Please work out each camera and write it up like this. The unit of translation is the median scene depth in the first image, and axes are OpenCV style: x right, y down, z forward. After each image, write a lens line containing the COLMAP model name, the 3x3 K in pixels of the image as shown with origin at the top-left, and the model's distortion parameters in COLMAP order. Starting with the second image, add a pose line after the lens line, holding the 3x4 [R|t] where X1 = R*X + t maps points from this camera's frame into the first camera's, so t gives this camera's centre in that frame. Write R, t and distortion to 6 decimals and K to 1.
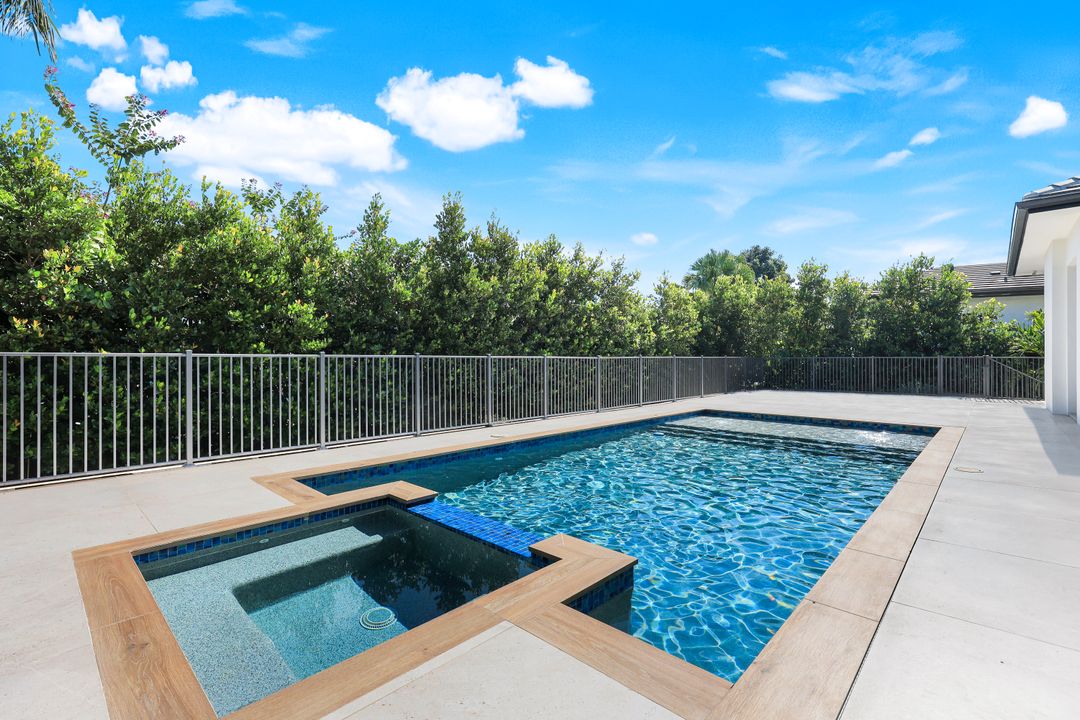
lens RADIAL K [[484.5, 0, 536.0], [0, 484.5, 350.8], [0, 0, 1]] dist [-0.002184, -0.000032]
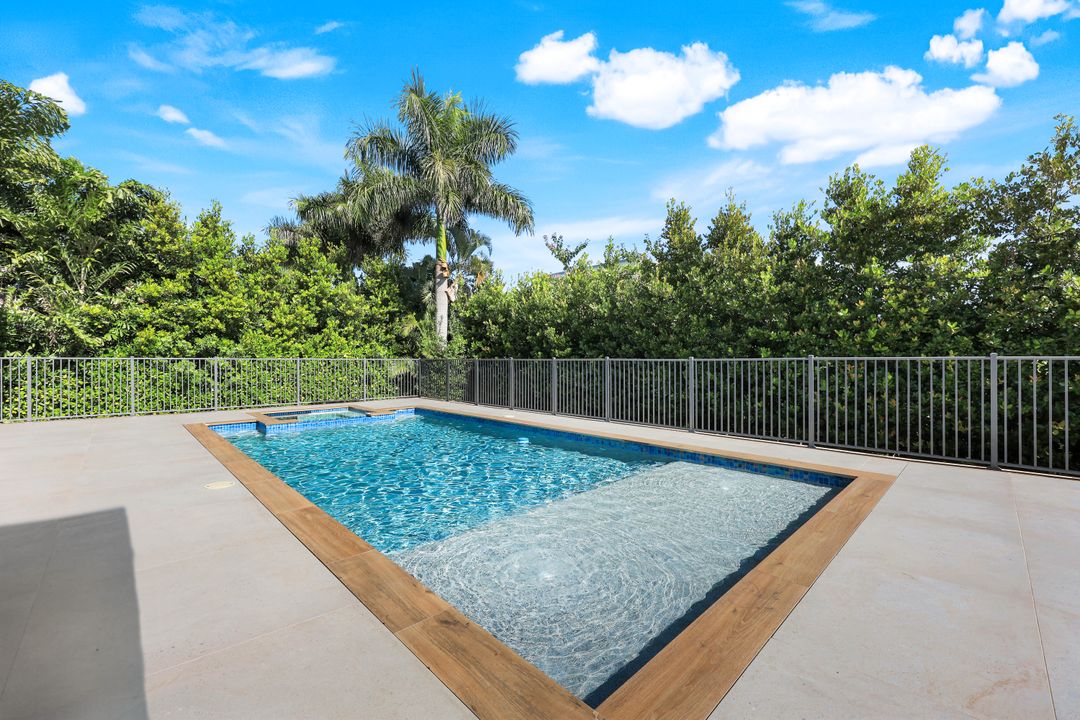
lens RADIAL K [[436.2, 0, 537.9], [0, 436.2, 353.7], [0, 0, 1]] dist [0.002523, 0.000141]
pose [[-0.039206, -0.007675, -0.999202, 0.780400], [0.022949, 0.999700, -0.008579, 0.002641], [0.998968, -0.023267, -0.039019, 0.741361]]
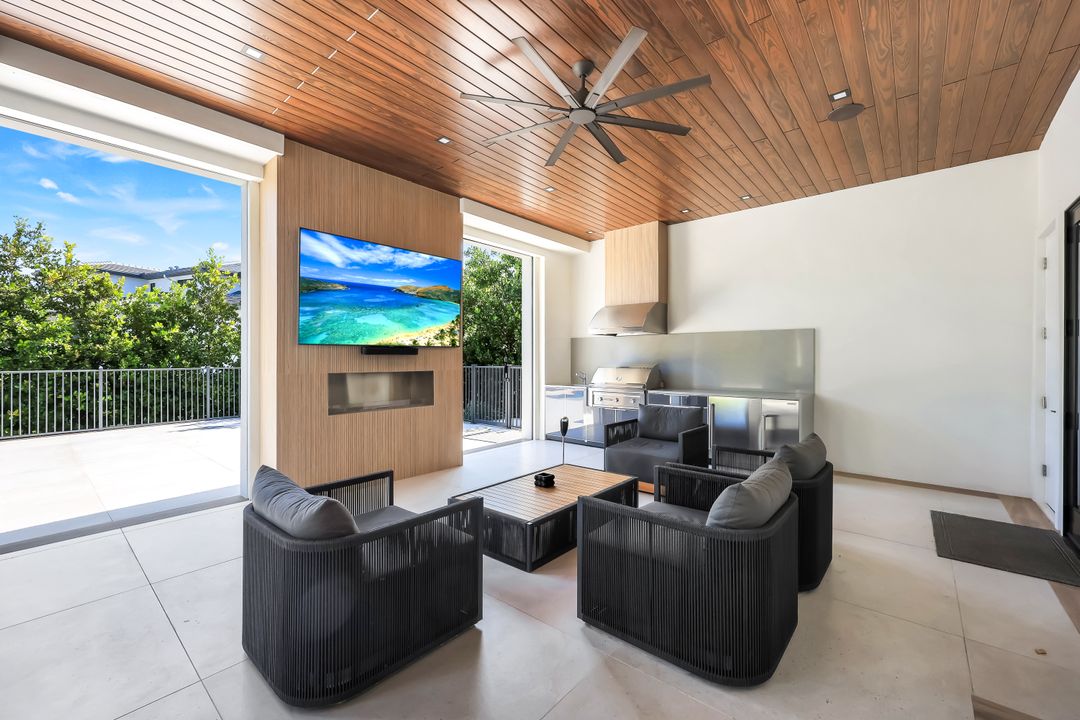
lens RADIAL K [[436.2, 0, 534.0], [0, 436.2, 359.1], [0, 0, 1]] dist [0.002523, 0.000141]
pose [[0.999395, 0.001069, 0.034751, 1.181511], [-0.001841, 0.999752, 0.022176, -0.022874], [-0.034718, -0.022227, 0.999150, 0.486527]]
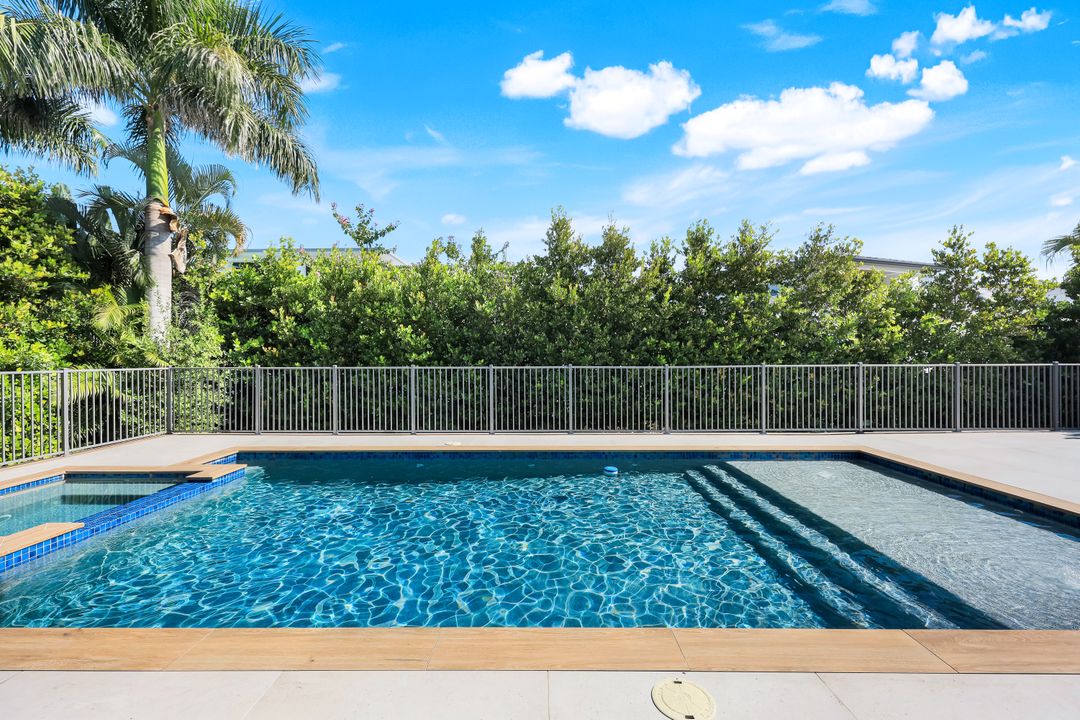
lens RADIAL K [[436.2, 0, 538.4], [0, 436.2, 359.2], [0, 0, 1]] dist [0.002523, 0.000141]
pose [[0.682582, 0.004996, -0.730792, 0.497714], [0.016426, 0.999619, 0.022176, -0.020814], [0.730624, -0.027141, 0.682240, 0.314400]]
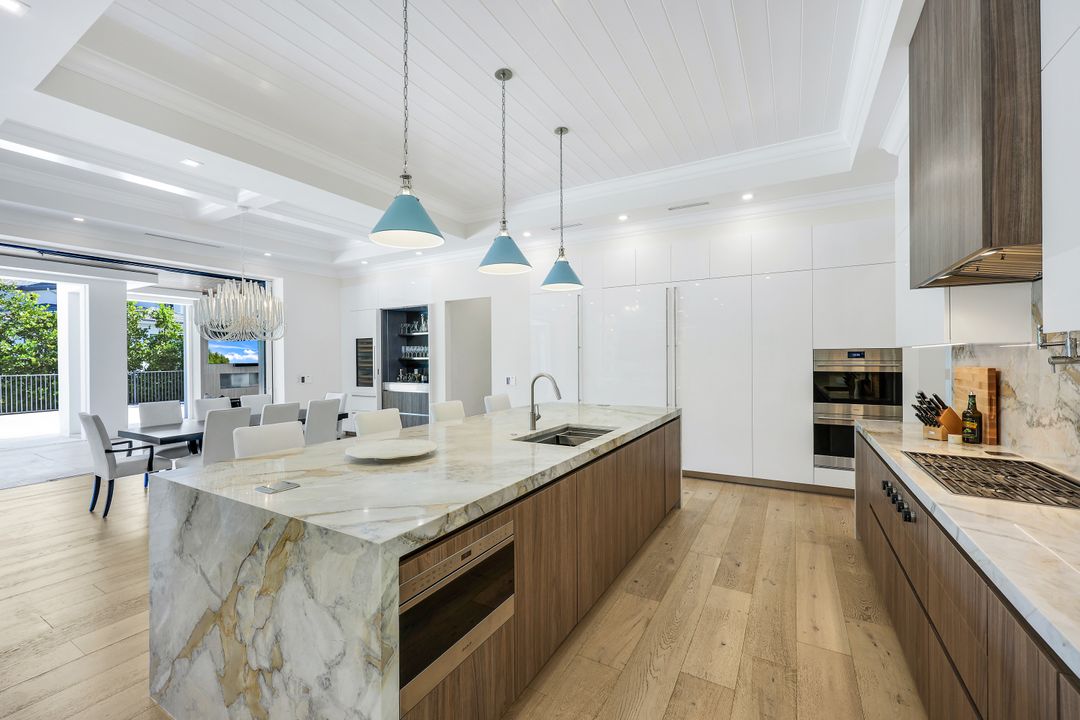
lens RADIAL K [[441.7, 0, 539.4], [0, 441.7, 357.4], [0, 0, 1]] dist [-0.002181, -0.000904]
pose [[0.972651, -0.004397, 0.232232, 1.507139], [-0.000216, 0.999803, 0.019832, -0.060749], [-0.232273, -0.019339, 0.972458, -0.317224]]
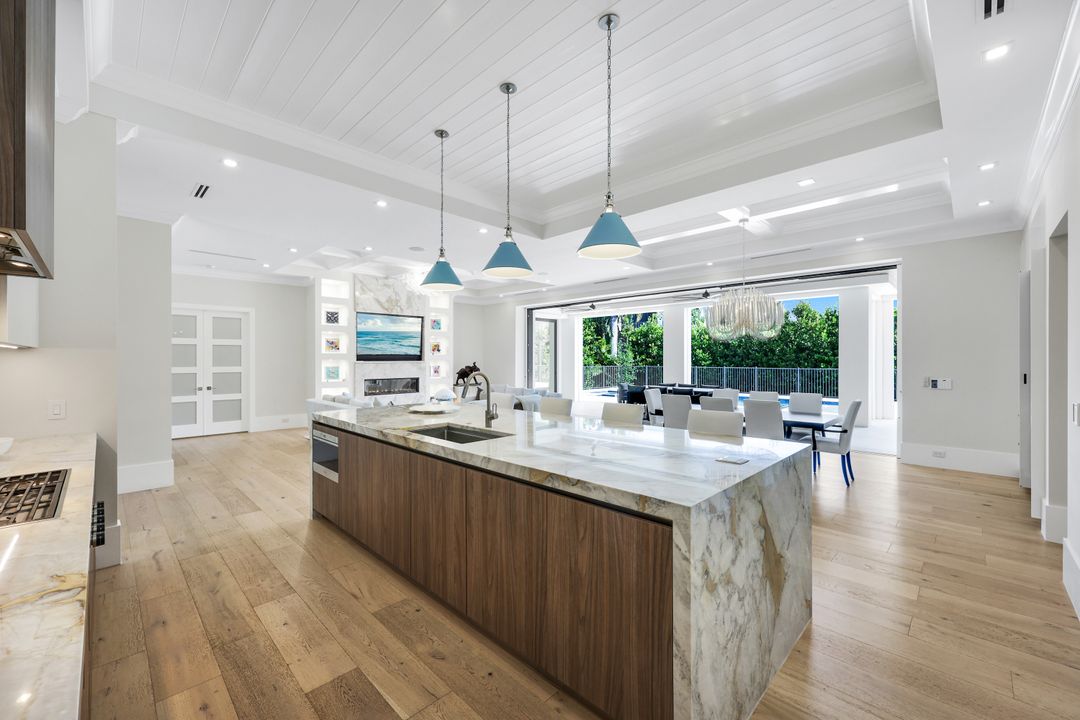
lens RADIAL K [[441.7, 0, 536.9], [0, 441.7, 359.1], [0, 0, 1]] dist [-0.002181, -0.000904]
pose [[-0.028968, 0.004402, -0.999571, 1.850118], [0.022128, 0.999748, 0.003762, -0.053952], [0.999335, -0.022010, -0.029058, -0.008312]]
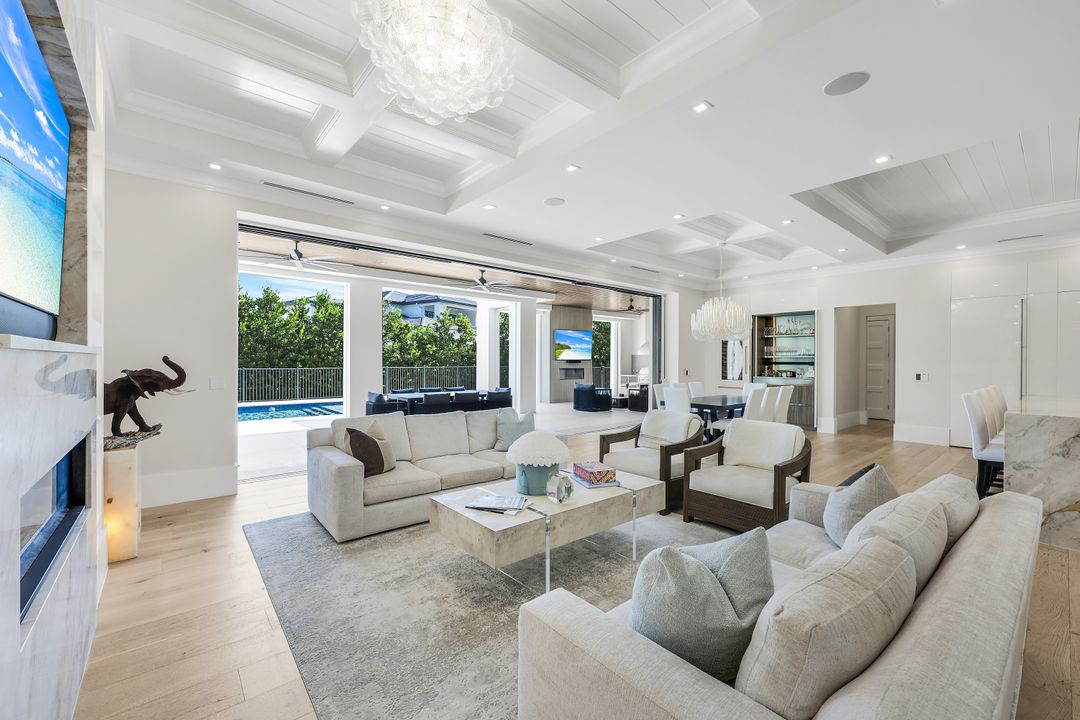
lens RADIAL K [[441.7, 0, 538.0], [0, 441.7, 362.5], [0, 0, 1]] dist [-0.002181, -0.000904]
pose [[0.993973, 0.008771, -0.109275, 1.102391], [-0.006134, 0.999682, 0.024441, -0.051274], [0.109455, -0.023624, 0.993711, -0.459901]]
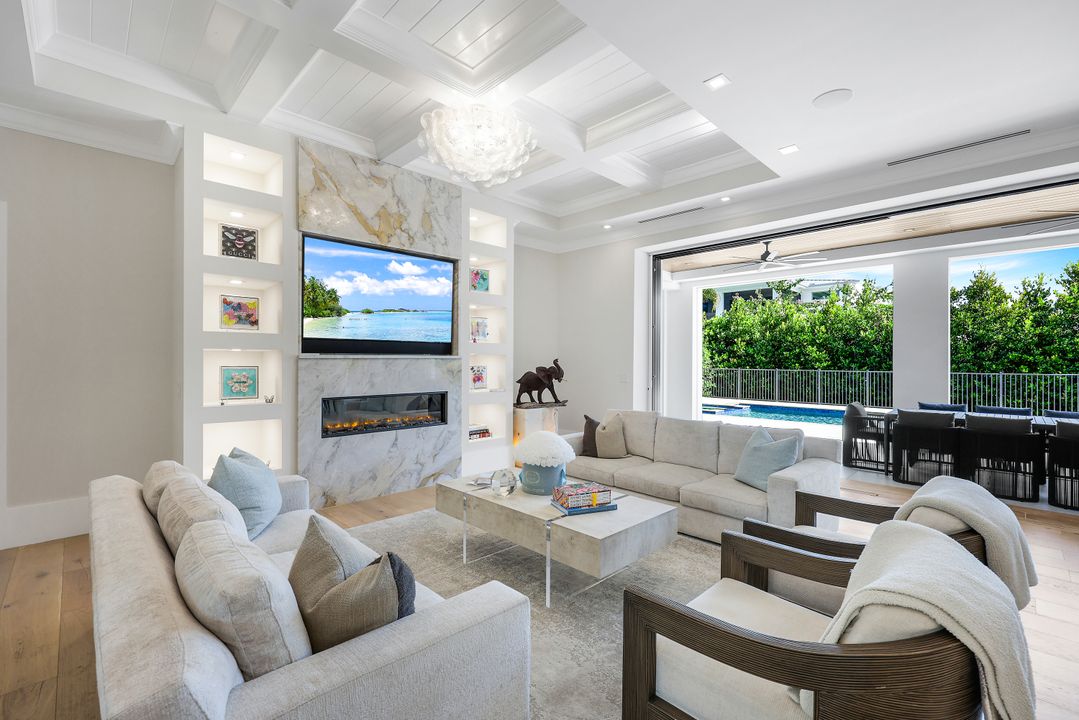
lens RADIAL K [[472.9, 0, 539.6], [0, 472.9, 360.9], [0, 0, 1]] dist [0.002015, -0.000719]
pose [[-0.029806, 0.005124, -0.999543, 1.359707], [0.017003, 0.999845, 0.004619, -0.047077], [0.999411, -0.016858, -0.029889, -0.188879]]
